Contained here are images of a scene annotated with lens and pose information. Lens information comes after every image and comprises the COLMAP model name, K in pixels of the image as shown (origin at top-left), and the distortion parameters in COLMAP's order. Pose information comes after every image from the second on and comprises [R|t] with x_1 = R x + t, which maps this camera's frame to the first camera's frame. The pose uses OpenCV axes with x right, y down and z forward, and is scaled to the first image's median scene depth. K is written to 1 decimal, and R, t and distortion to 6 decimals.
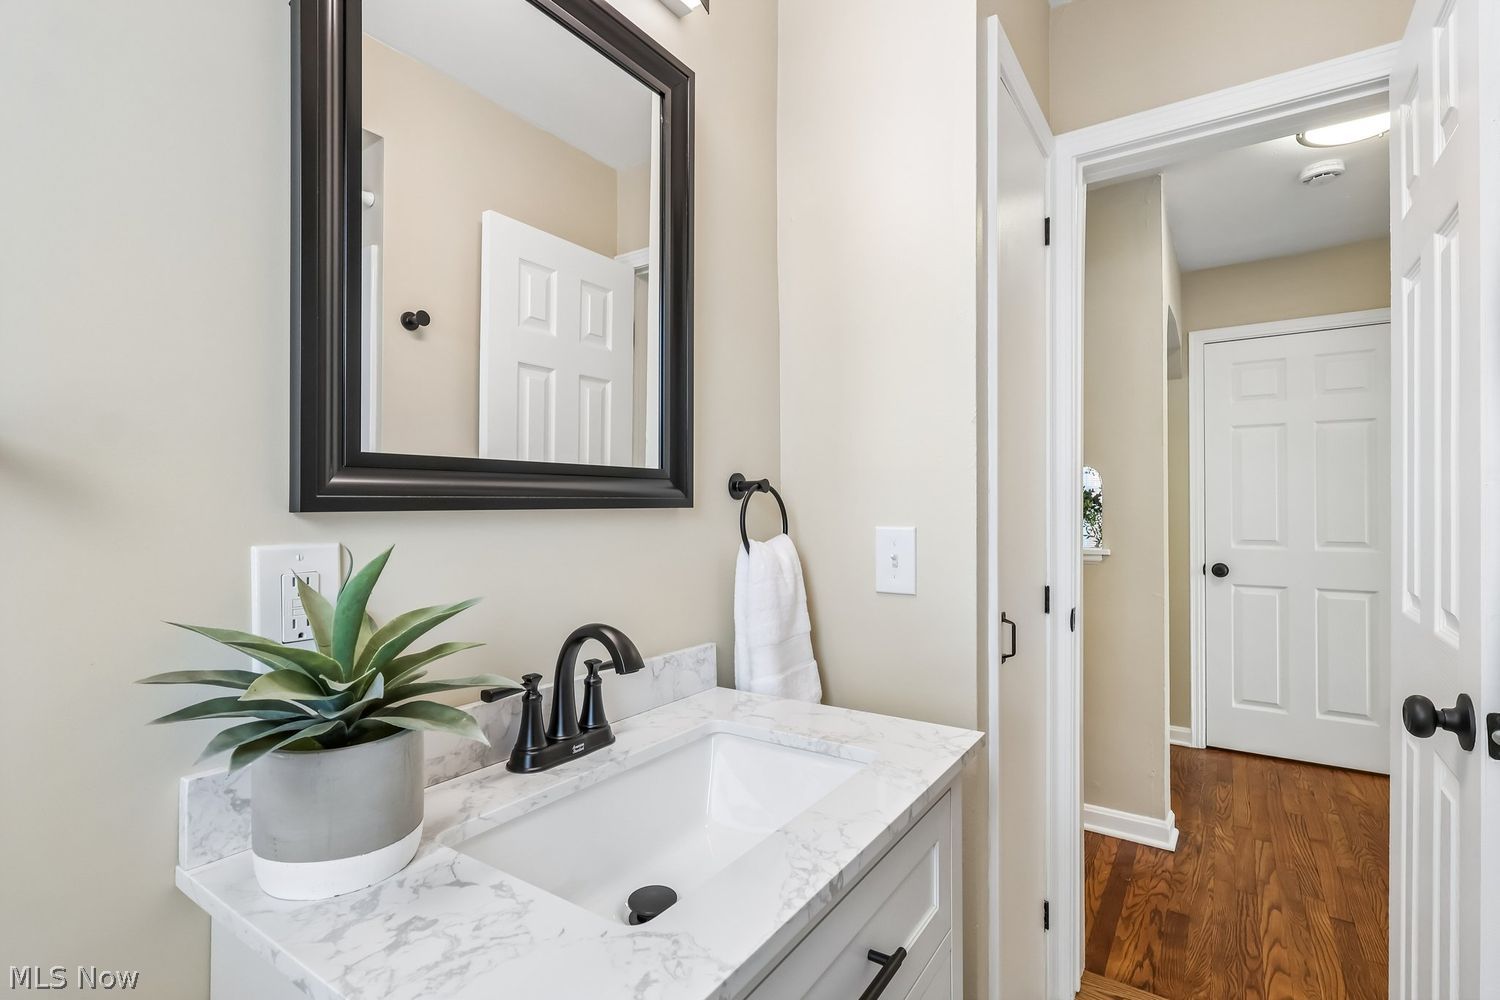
lens RADIAL K [[701.5, 0, 744.1], [0, 701.5, 501.0], [0, 0, 1]] dist [-0.001185, 0.002295]
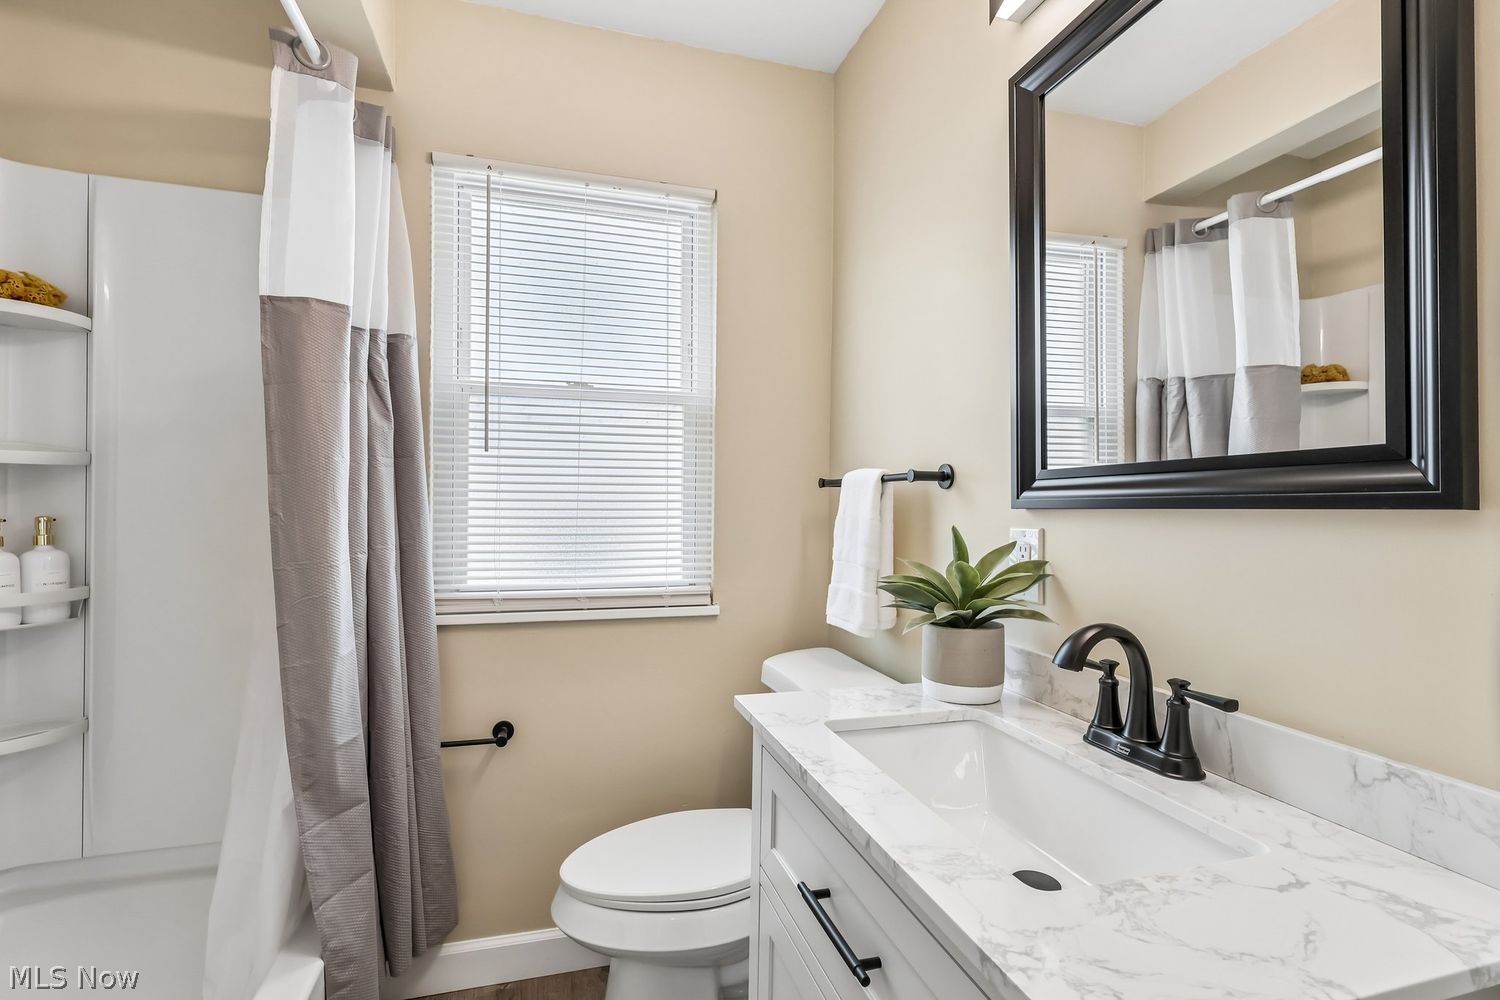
lens RADIAL K [[701.5, 0, 747.4], [0, 701.5, 499.9], [0, 0, 1]] dist [-0.001185, 0.002295]
pose [[-0.636327, -0.012228, -0.771323, 0.822854], [-0.002941, 0.999906, -0.013426, 0.013290], [0.771414, -0.006275, -0.636303, 1.155827]]
